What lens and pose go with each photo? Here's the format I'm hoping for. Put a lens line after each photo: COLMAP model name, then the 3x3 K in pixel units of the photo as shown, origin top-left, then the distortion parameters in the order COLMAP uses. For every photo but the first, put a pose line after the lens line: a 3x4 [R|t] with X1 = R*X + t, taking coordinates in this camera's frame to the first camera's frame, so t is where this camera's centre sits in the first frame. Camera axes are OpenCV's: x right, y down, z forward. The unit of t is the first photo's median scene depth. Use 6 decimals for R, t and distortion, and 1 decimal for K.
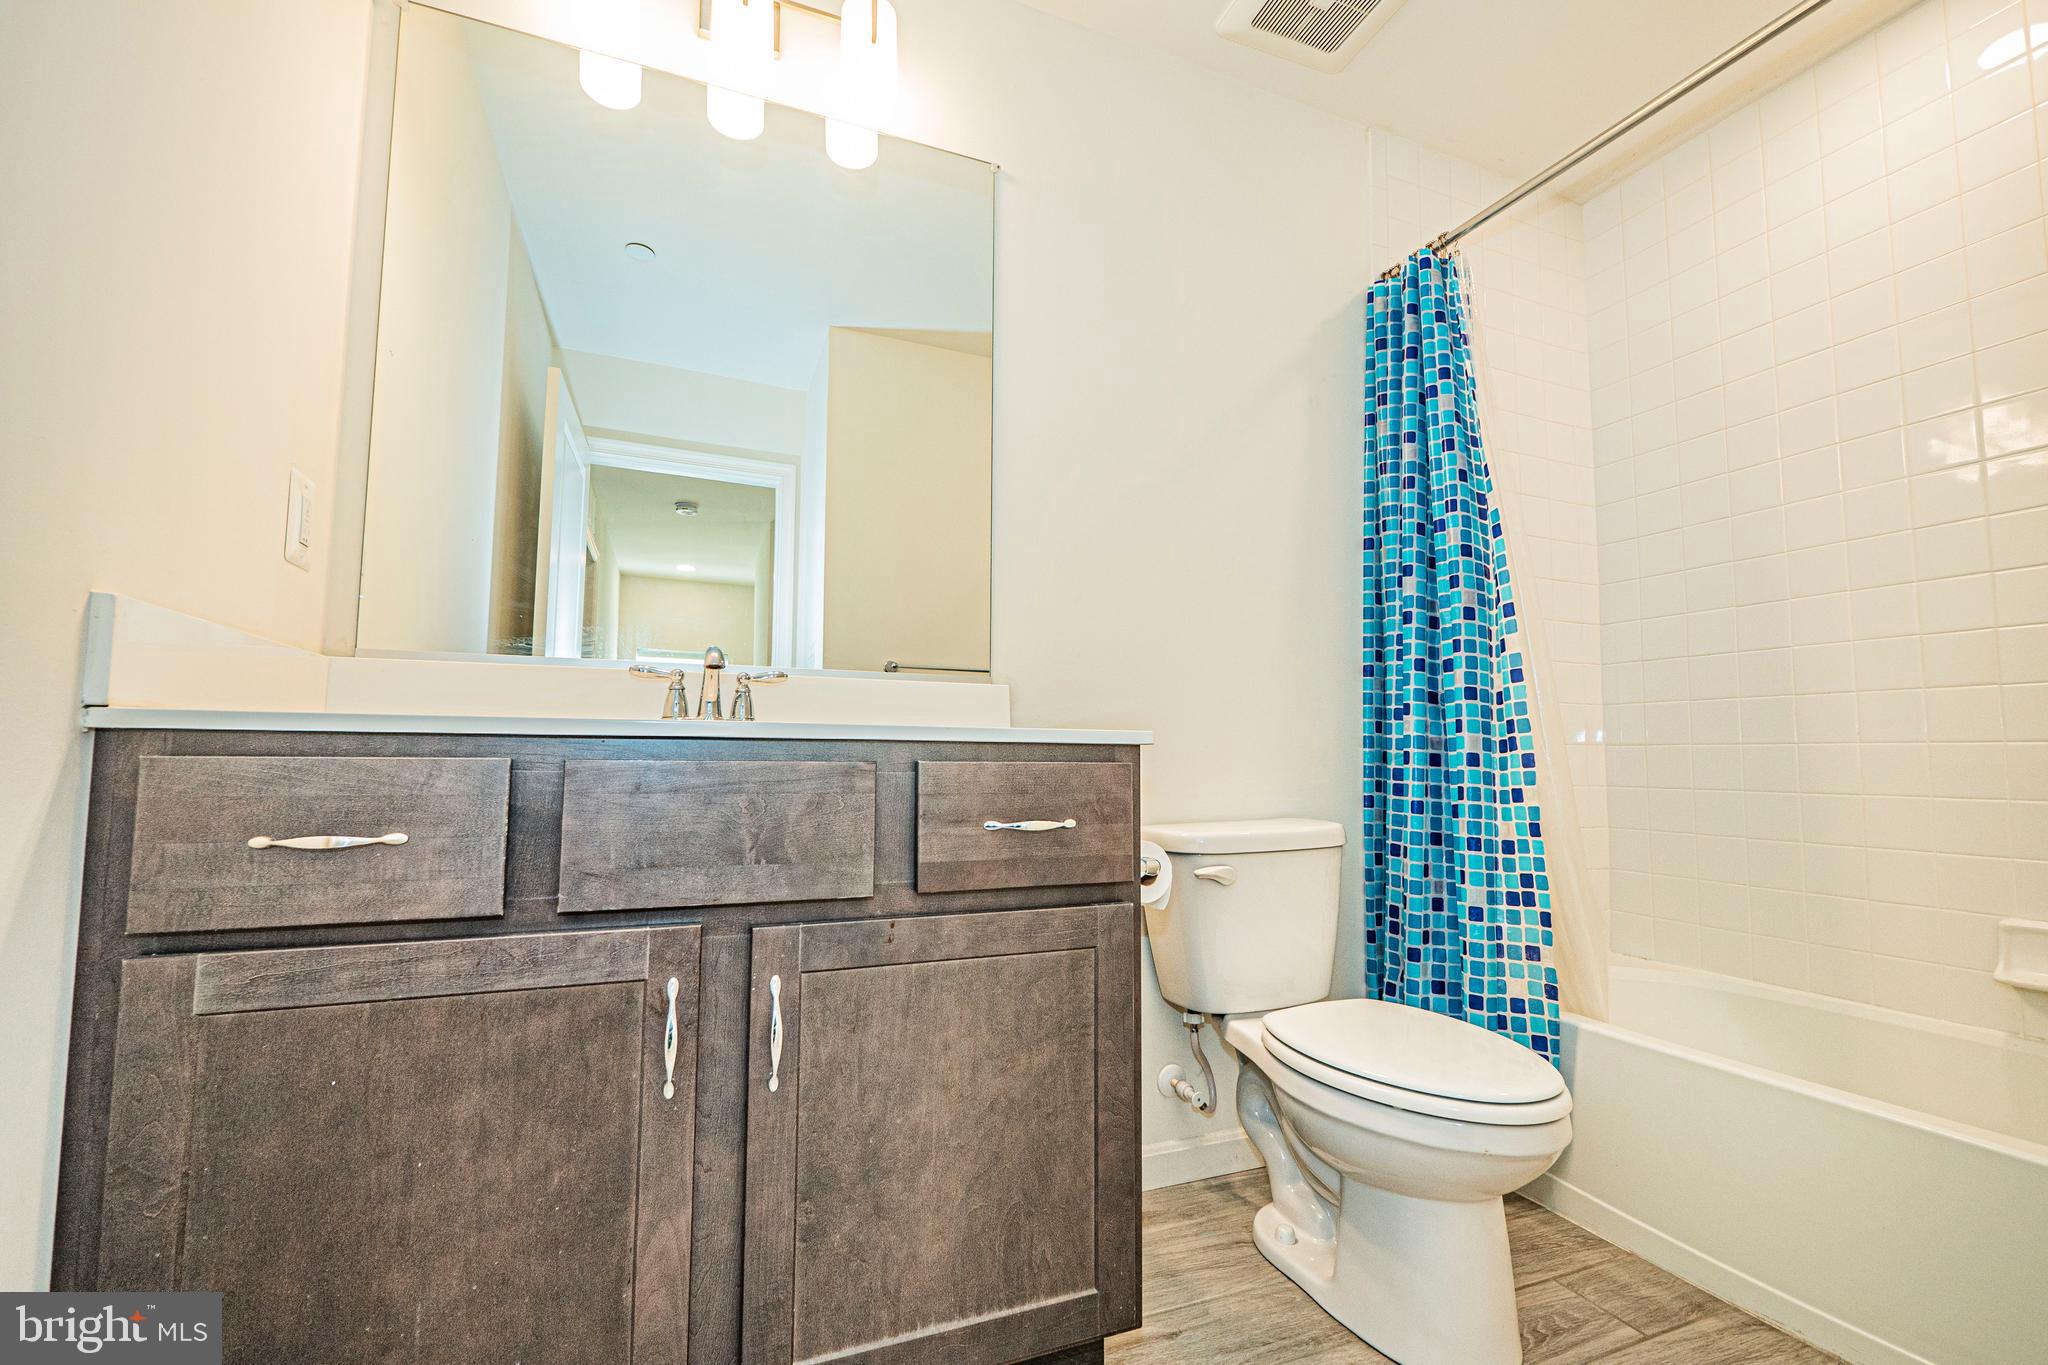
lens RADIAL K [[866.3, 0, 1025.1], [0, 866.3, 687.0], [0, 0, 1]] dist [-0.004356, -0.000186]
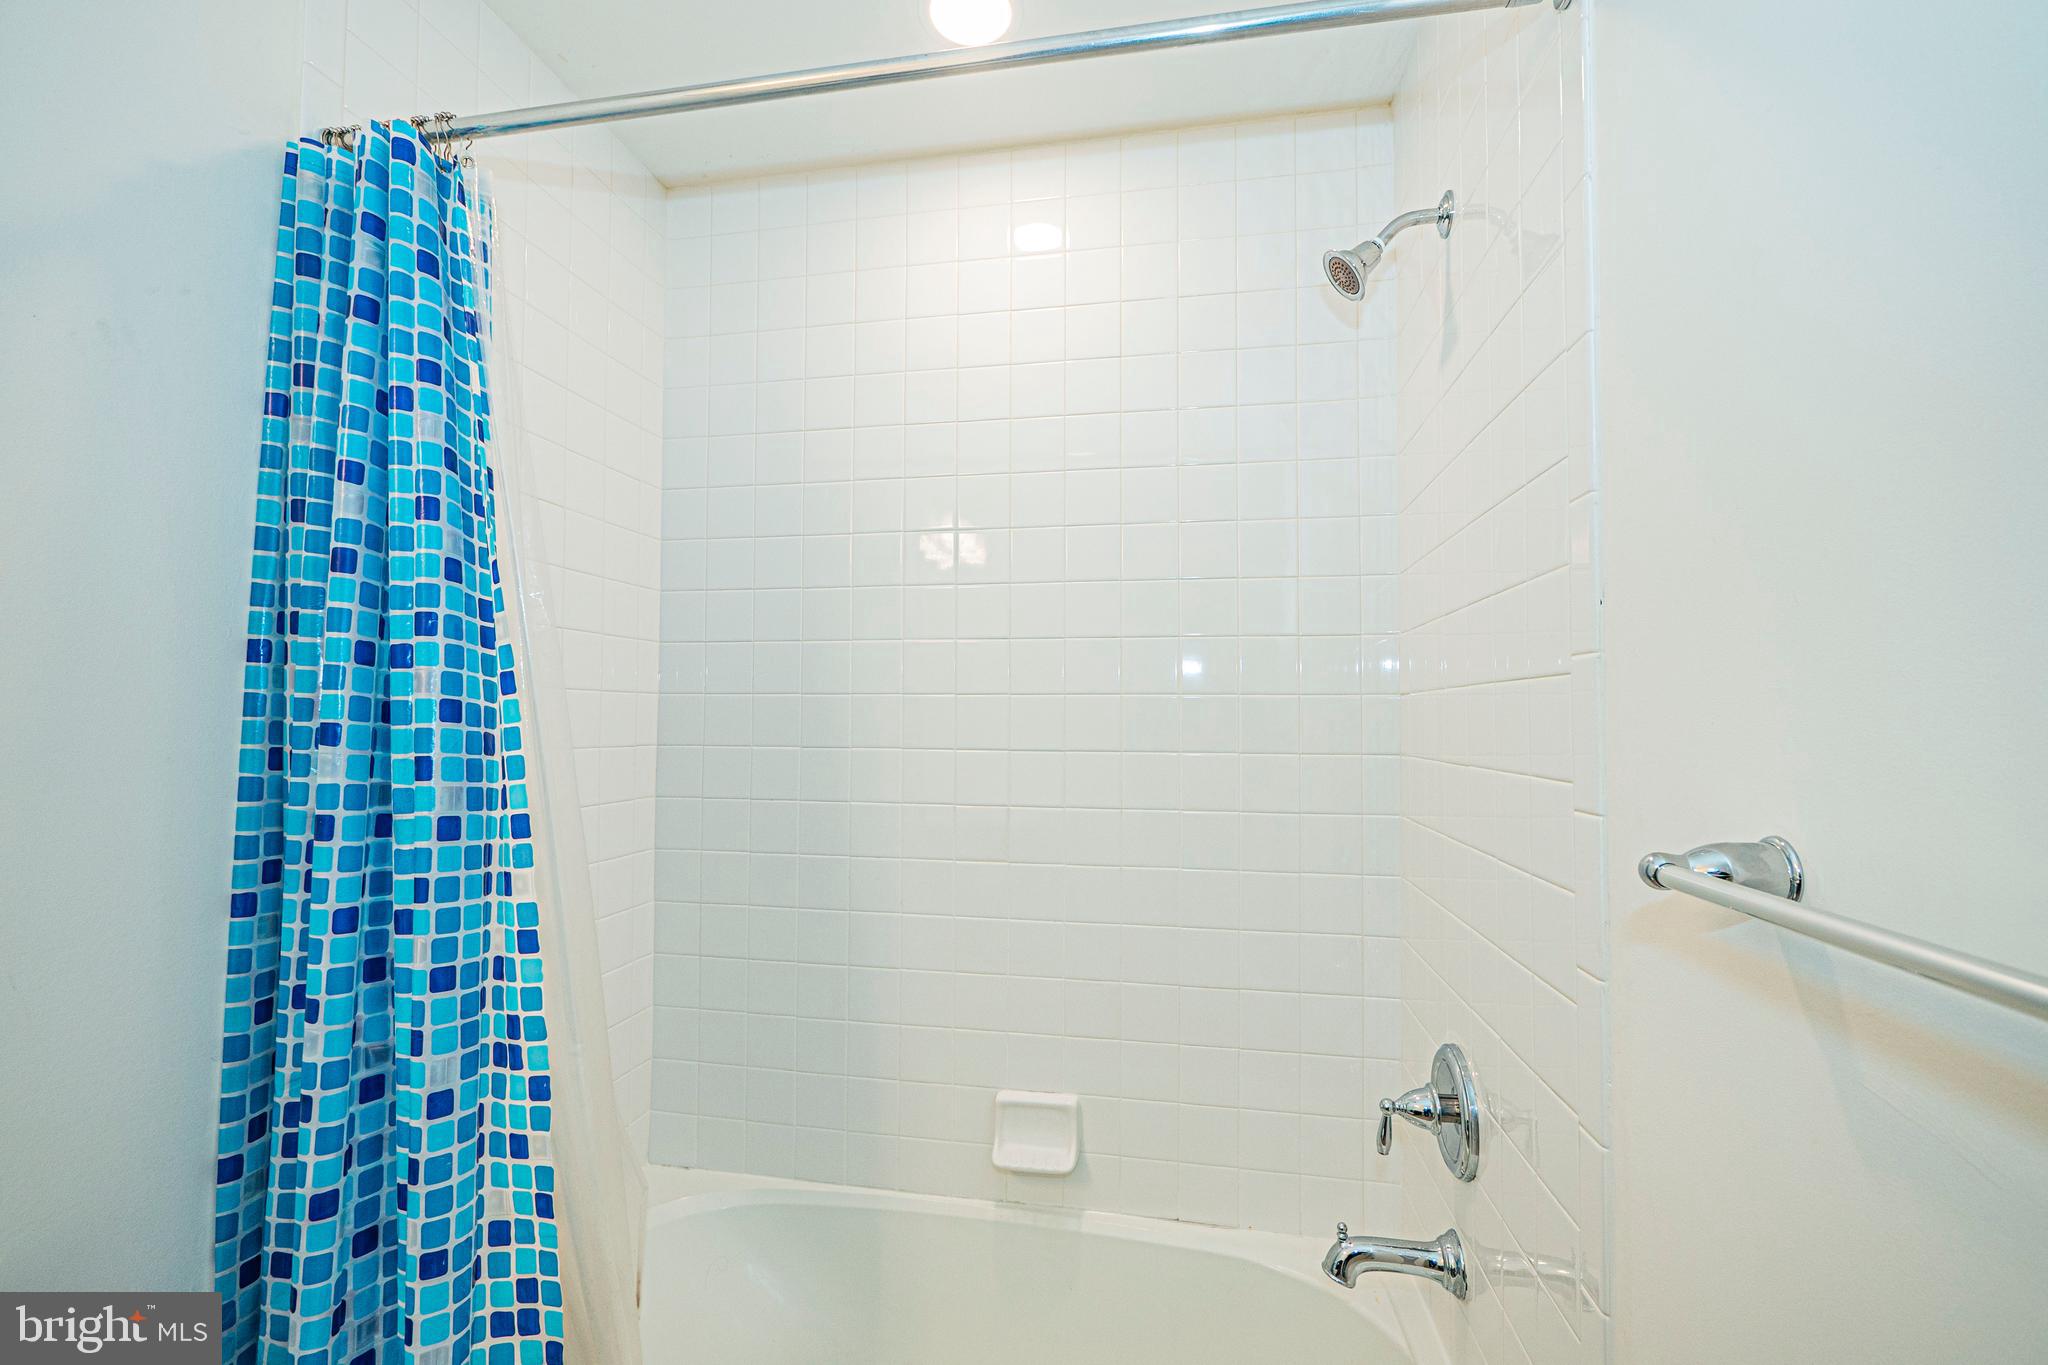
lens RADIAL K [[866.3, 0, 1025.1], [0, 866.3, 687.0], [0, 0, 1]] dist [-0.004356, -0.000186]
pose [[0.541893, 0.015016, 0.840313, 0.235891], [-0.064186, 0.997660, 0.023564, -0.203073], [-0.837993, -0.066705, 0.541589, 0.379609]]
